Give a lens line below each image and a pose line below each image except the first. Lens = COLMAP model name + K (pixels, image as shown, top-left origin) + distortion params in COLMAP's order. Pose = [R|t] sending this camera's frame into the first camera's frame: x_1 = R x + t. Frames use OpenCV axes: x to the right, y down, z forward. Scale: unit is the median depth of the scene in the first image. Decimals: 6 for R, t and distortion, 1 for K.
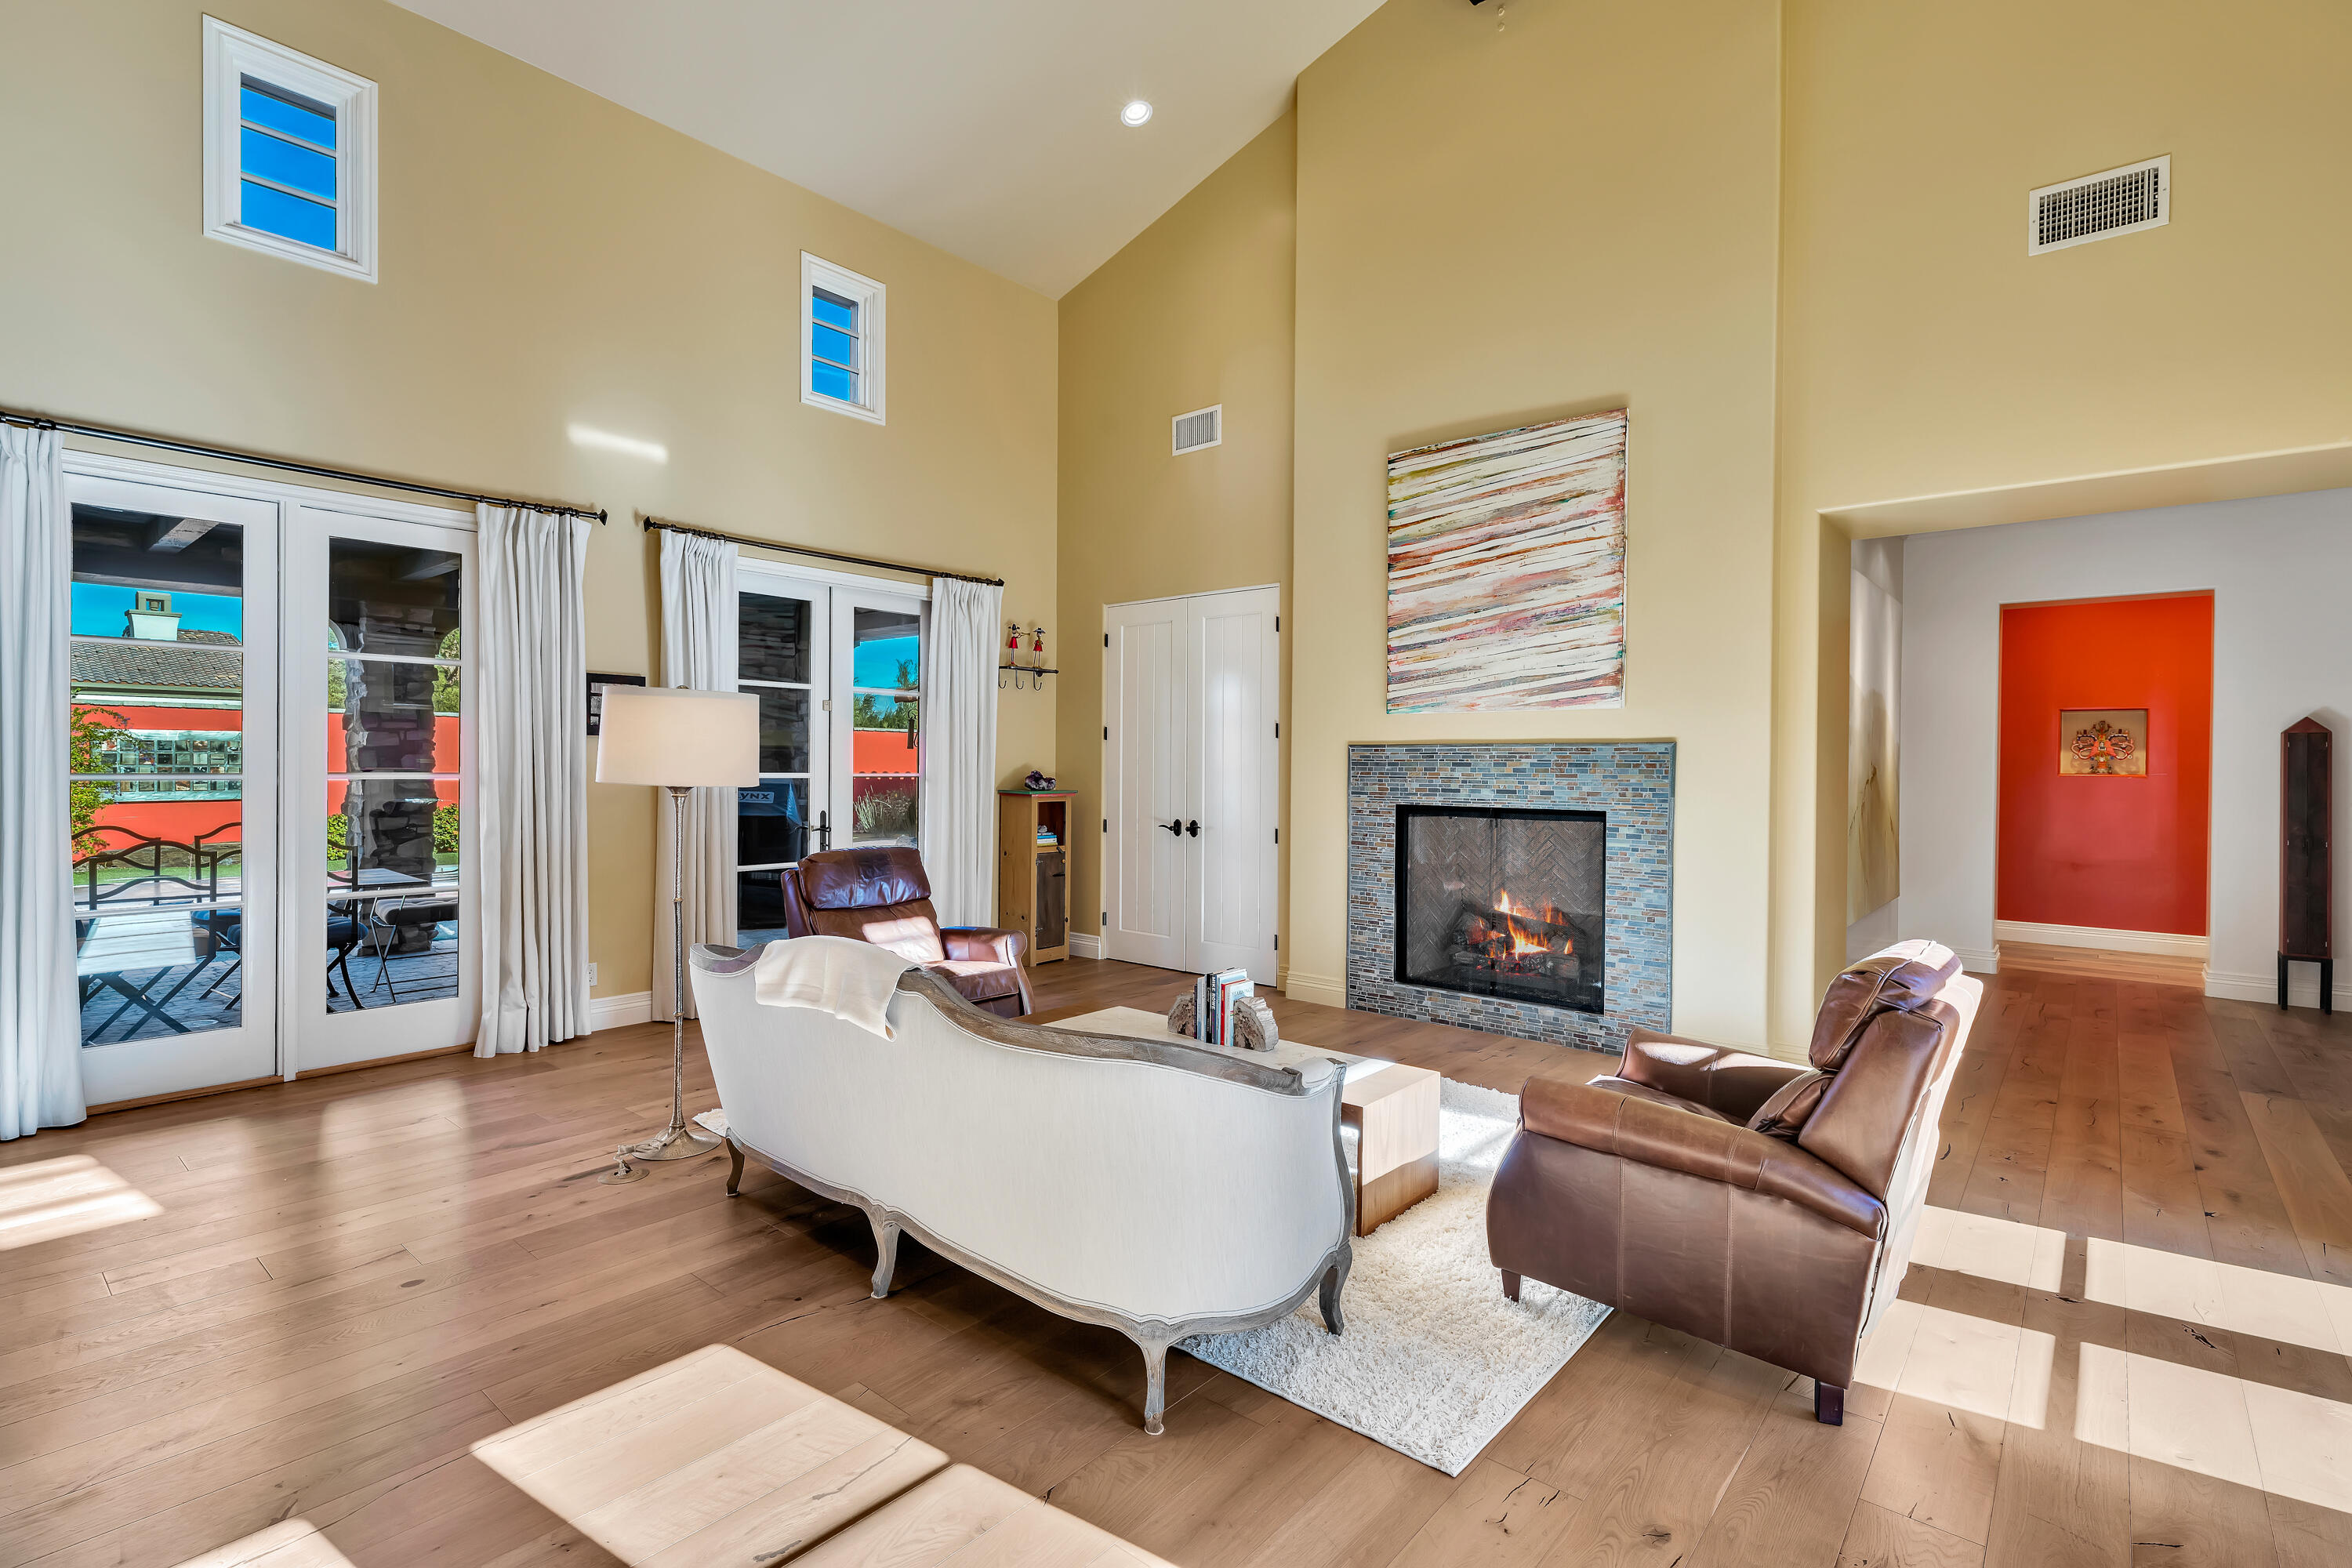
lens RADIAL K [[1083.9, 0, 1164.4], [0, 1083.9, 767.1], [0, 0, 1]] dist [-0.003736, 0.000969]
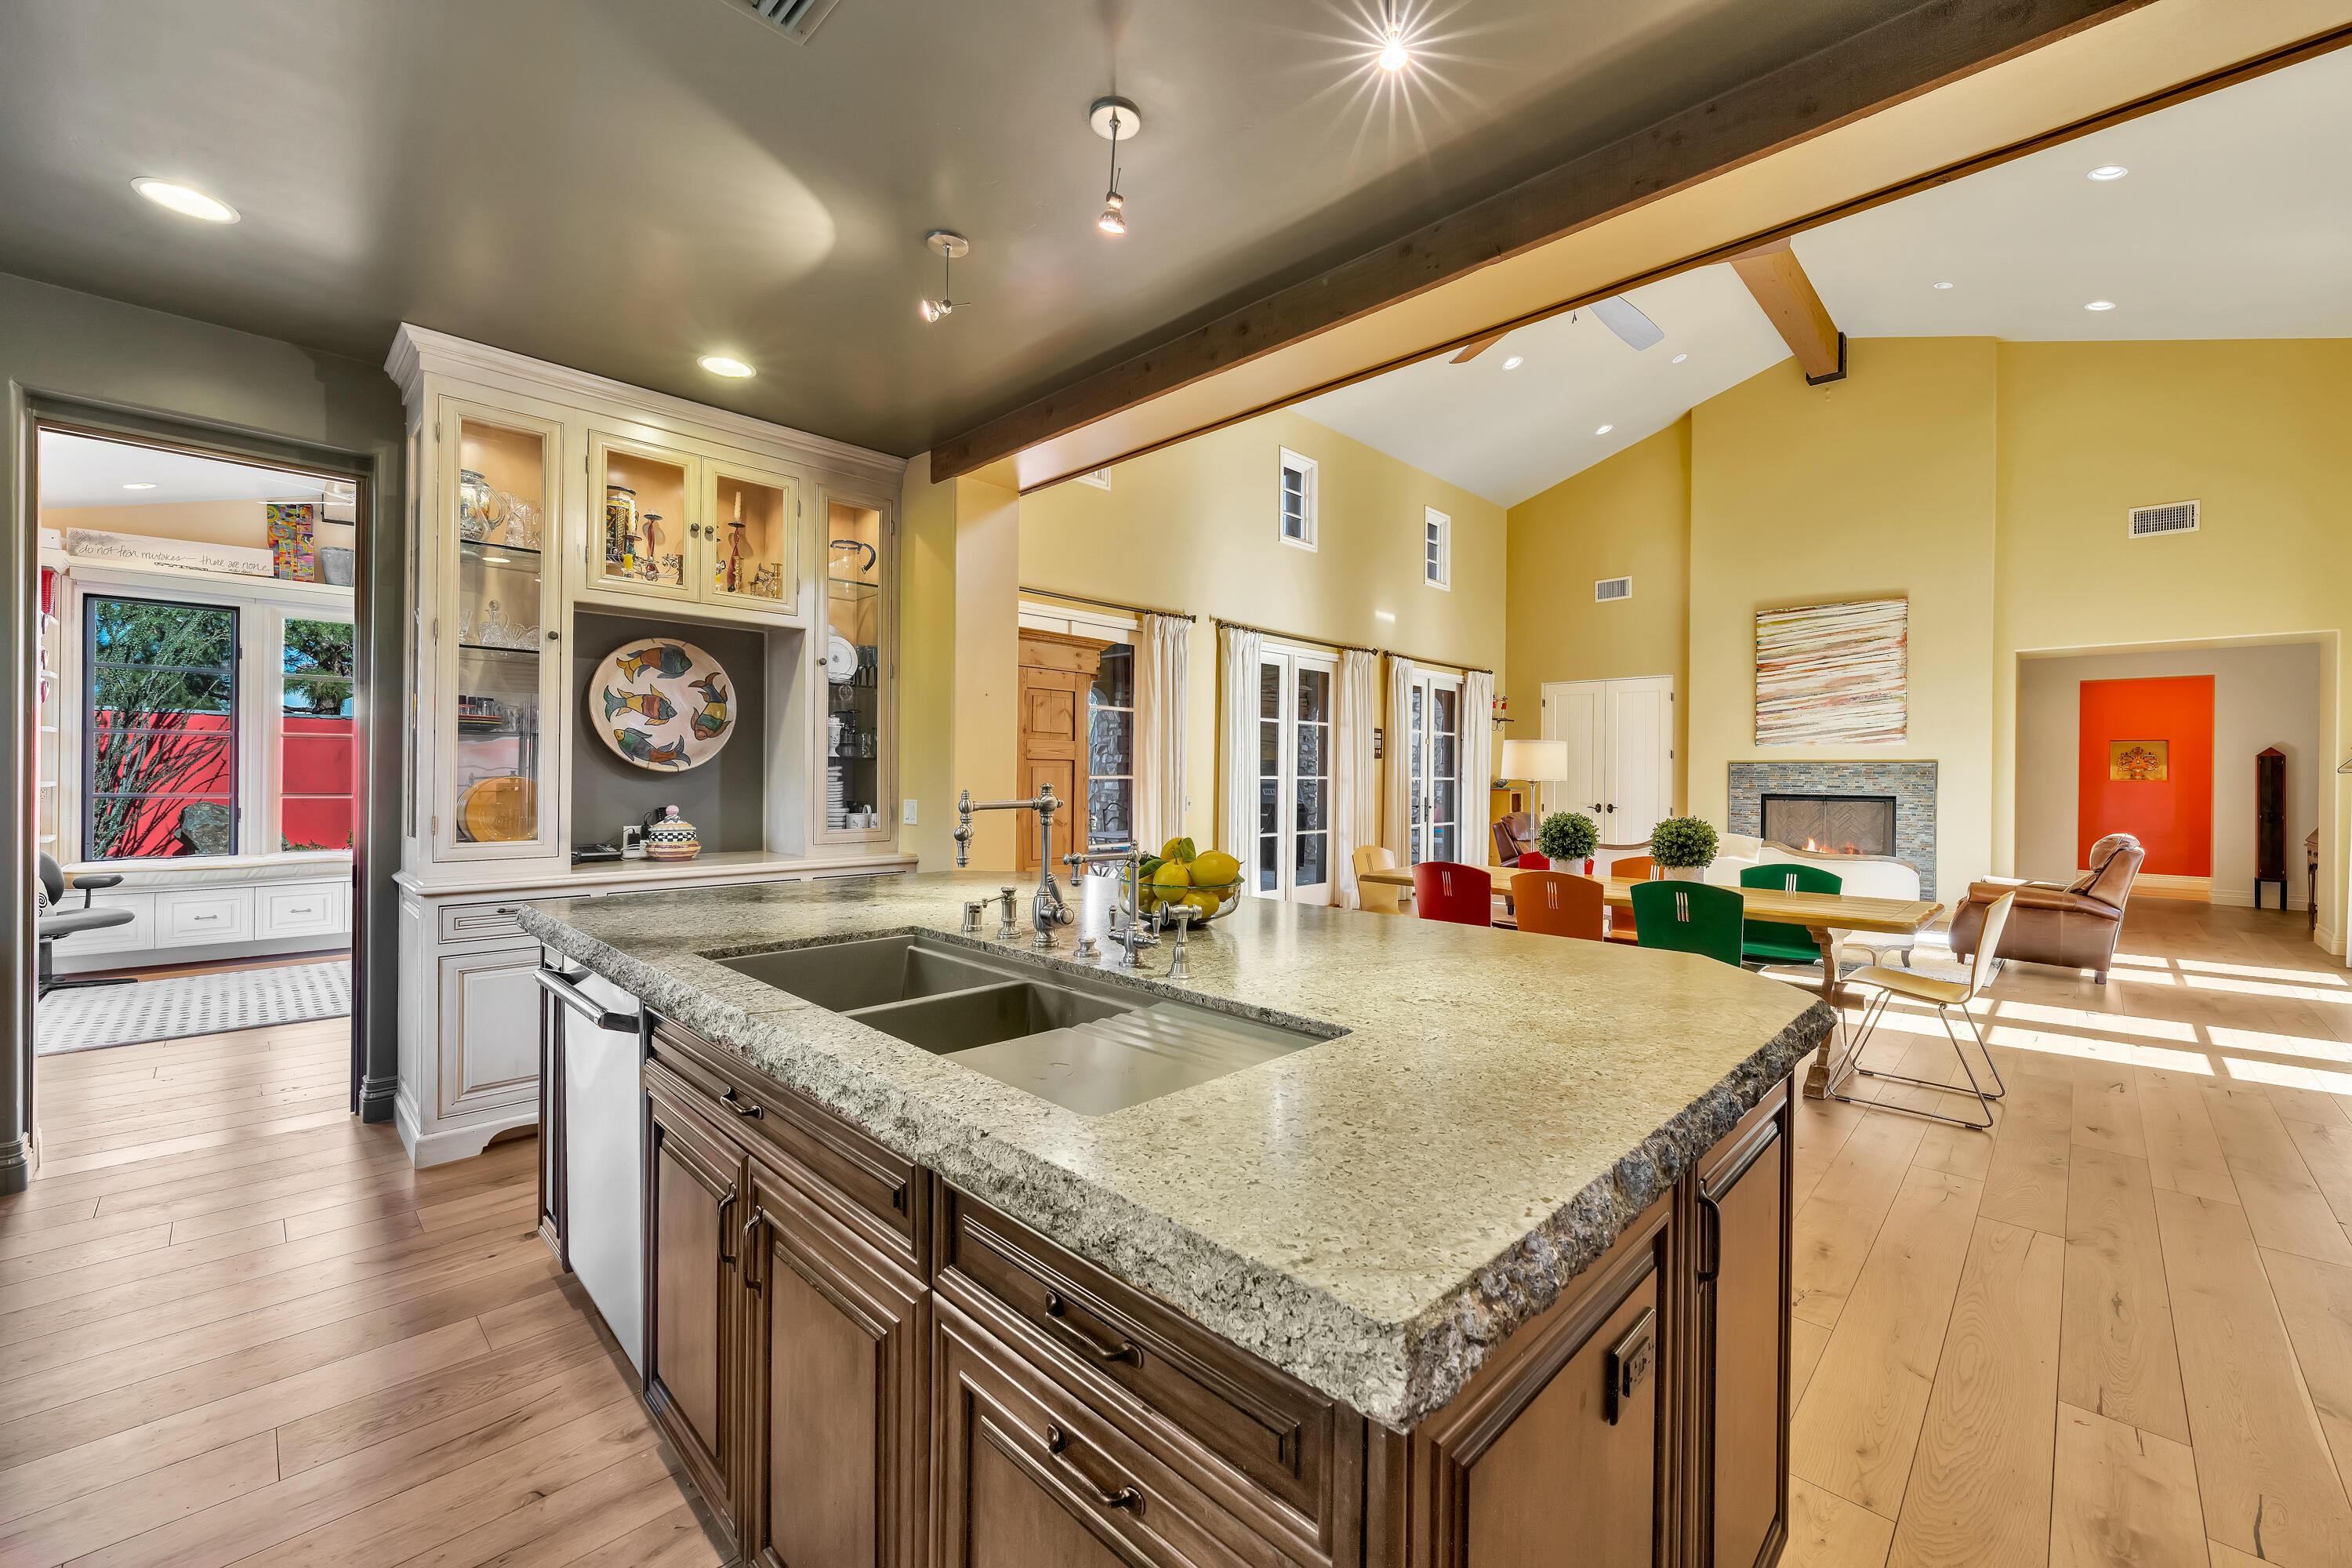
lens RADIAL K [[914.1, 0, 1175.5], [0, 914.1, 769.9], [0, 0, 1]] dist [-0.002661, -0.001131]
pose [[0.997415, 0.000842, -0.071858, -0.740755], [-0.001415, 0.999968, -0.007915, 0.006987], [0.071849, 0.007996, 0.997383, -0.723664]]
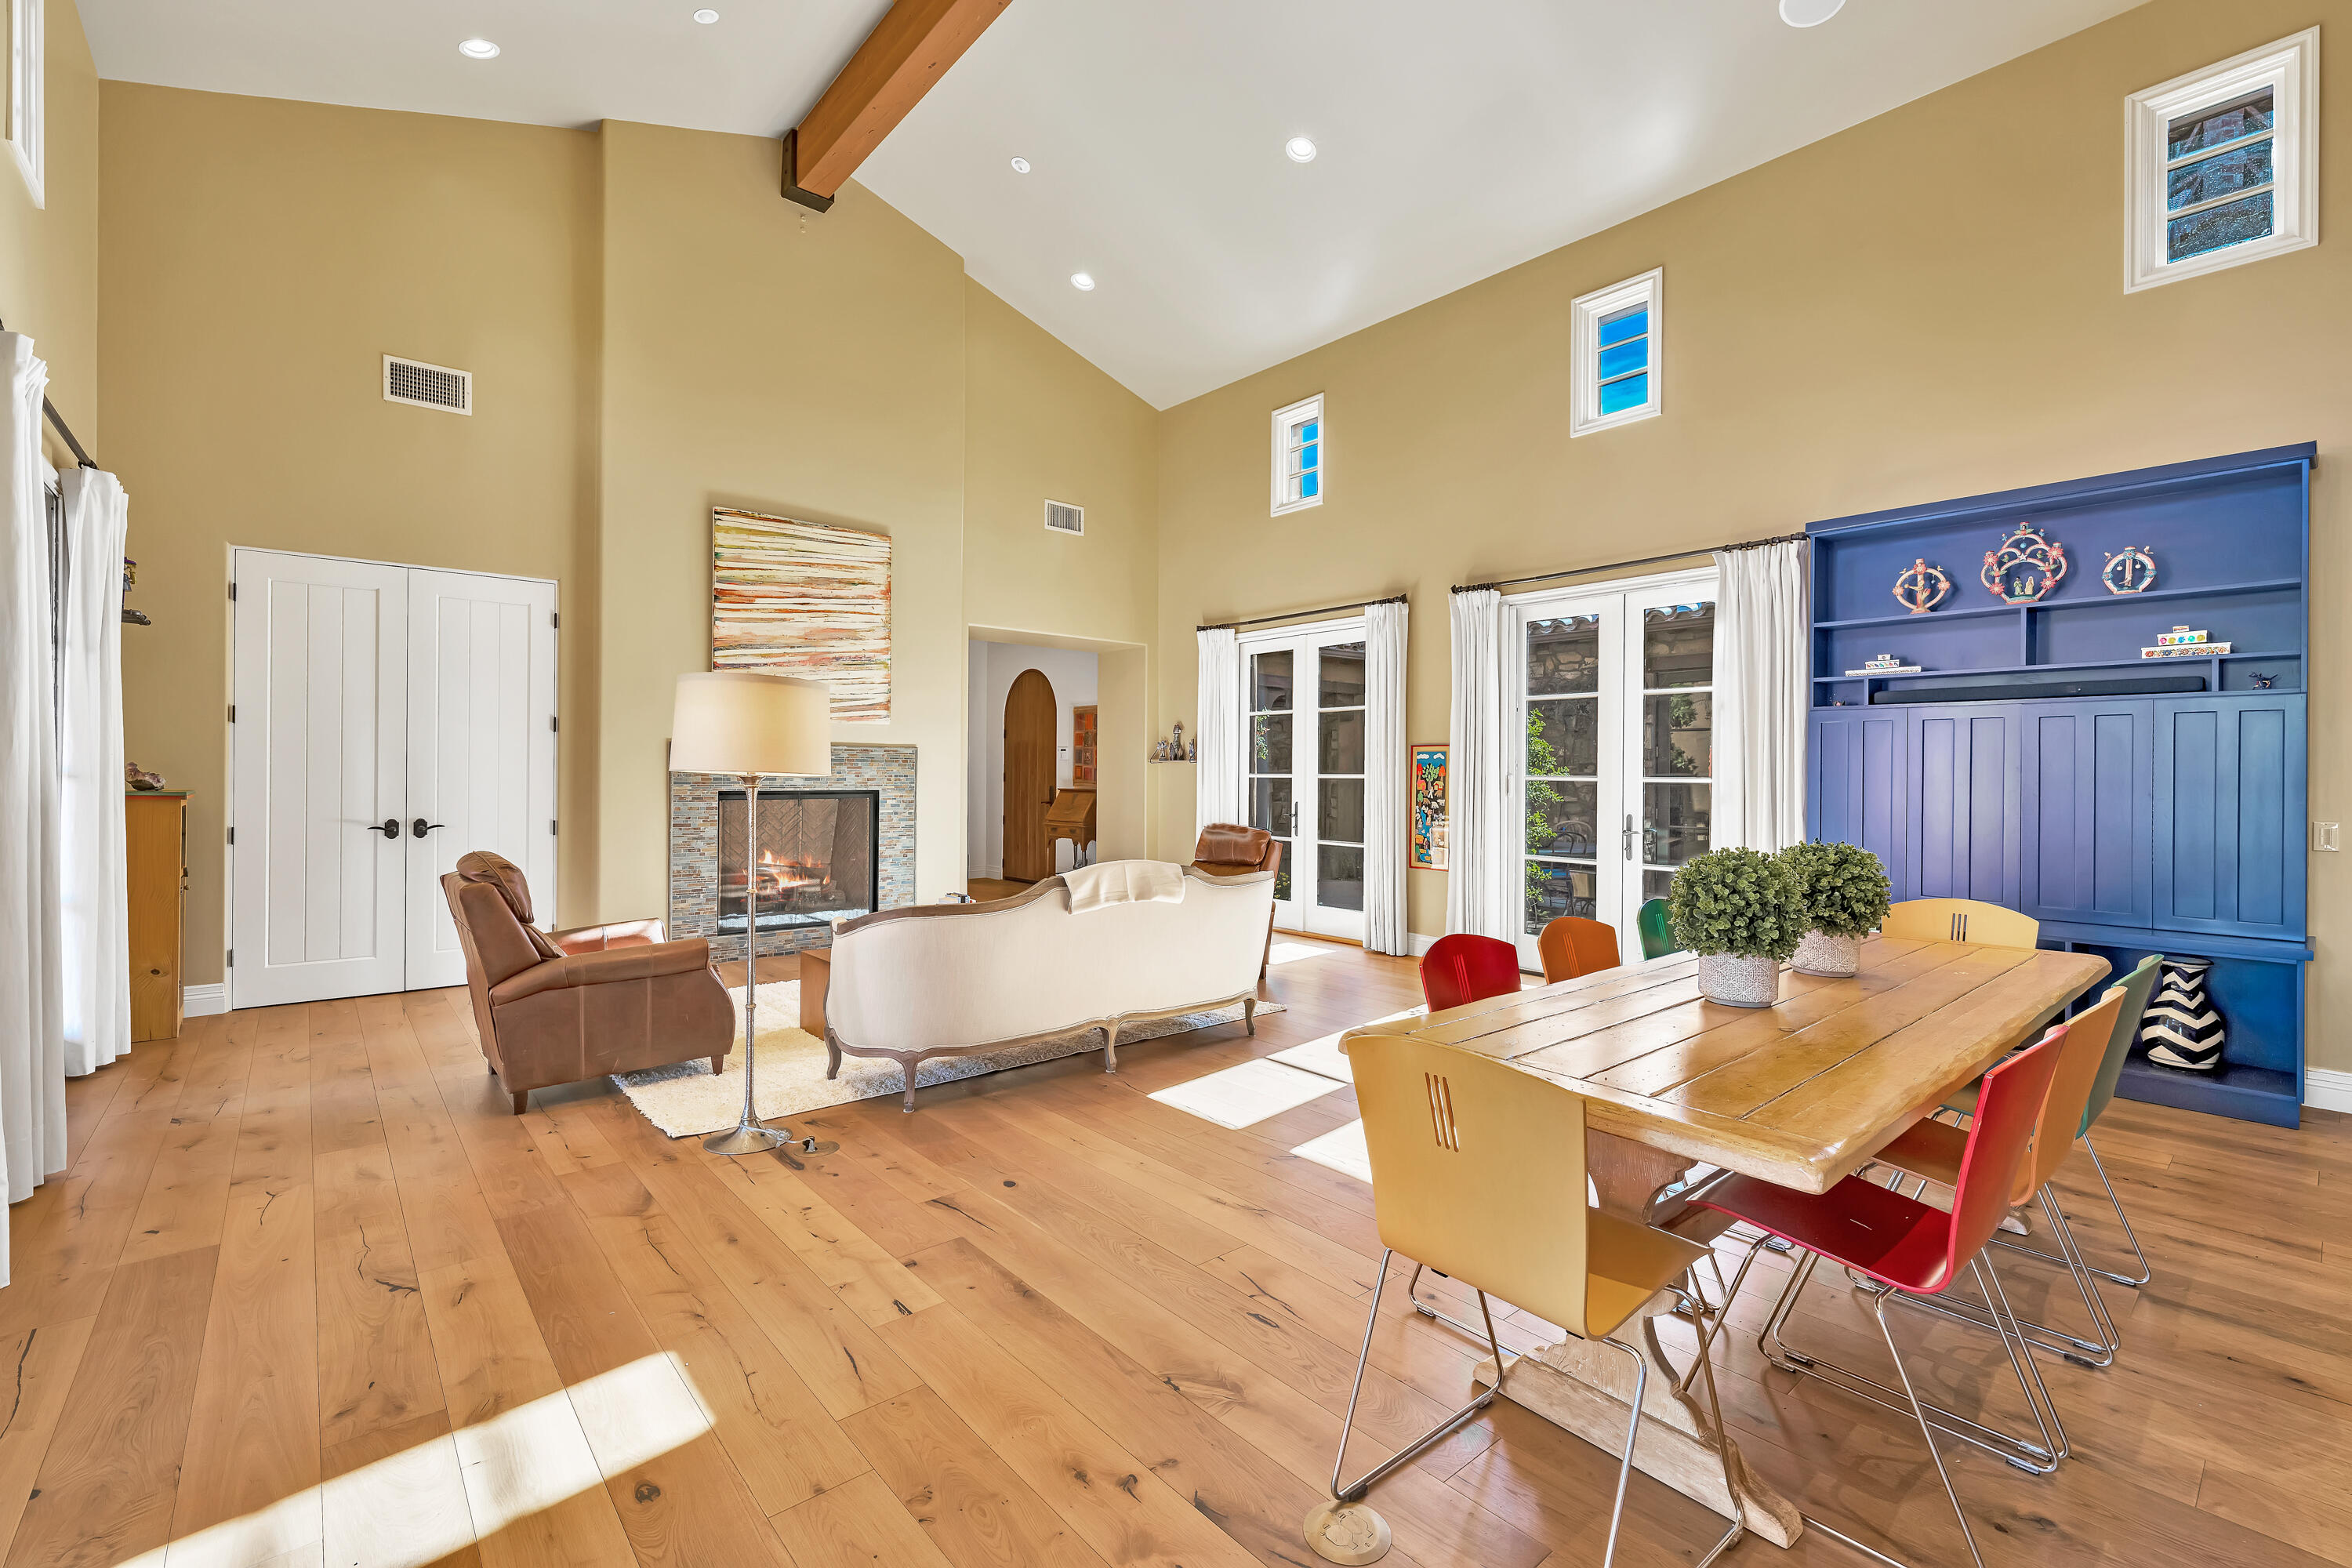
lens RADIAL K [[985.4, 0, 1193.0], [0, 985.4, 781.8], [0, 0, 1]] dist [-0.011974, -0.000437]
pose [[0.150474, -0.009461, 0.988569, -0.851424], [0.000593, 0.999955, 0.009480, 0.014066], [-0.988614, -0.000840, 0.150472, 0.310907]]
